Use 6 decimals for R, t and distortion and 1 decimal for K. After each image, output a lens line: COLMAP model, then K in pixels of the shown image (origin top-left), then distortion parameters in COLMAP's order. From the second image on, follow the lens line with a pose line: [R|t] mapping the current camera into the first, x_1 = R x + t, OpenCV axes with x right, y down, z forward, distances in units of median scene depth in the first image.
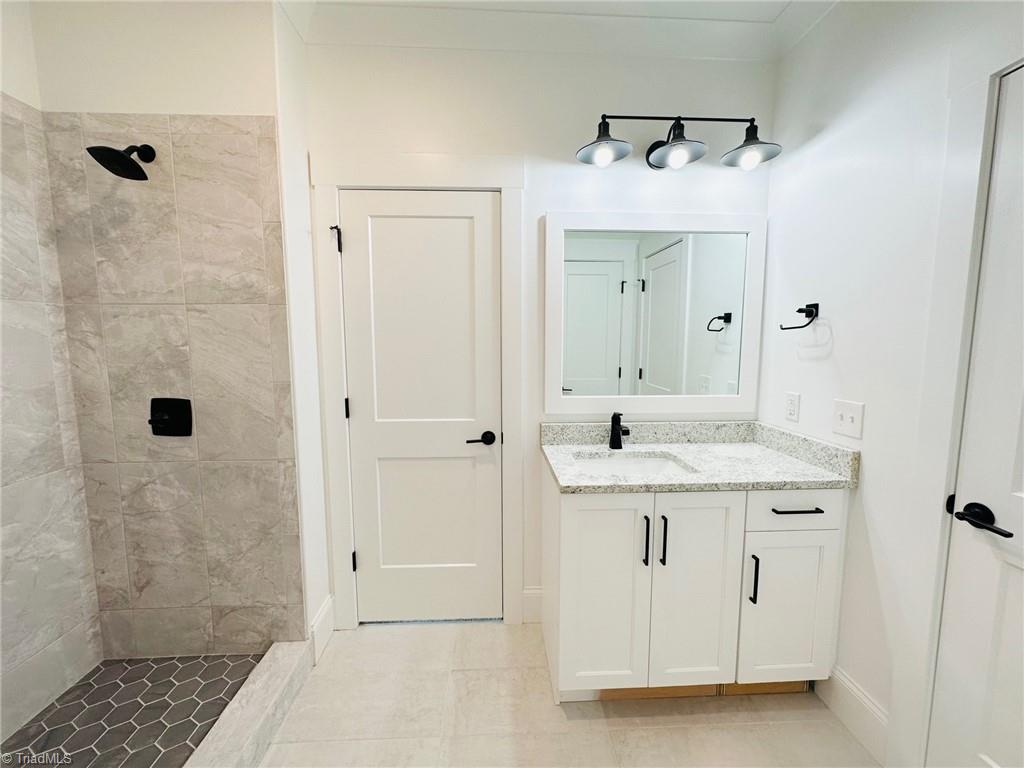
lens RADIAL K [[409.0, 0, 507.9], [0, 409.0, 383.9], [0, 0, 1]] dist [-0.003092, 0.000195]
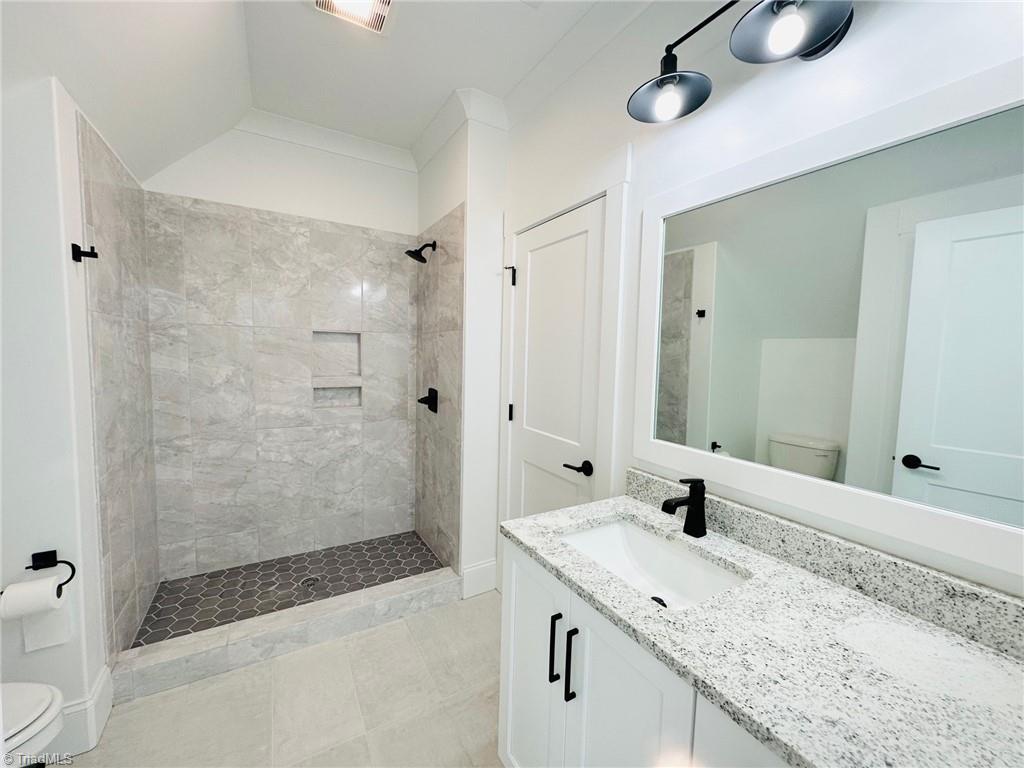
lens RADIAL K [[409.0, 0, 507.7], [0, 409.0, 381.1], [0, 0, 1]] dist [-0.003092, 0.000195]
pose [[0.466853, 0.079617, -0.880743, 0.767075], [-0.110917, 0.993346, 0.031003, -0.080046], [0.877351, 0.083215, 0.472578, 0.470685]]
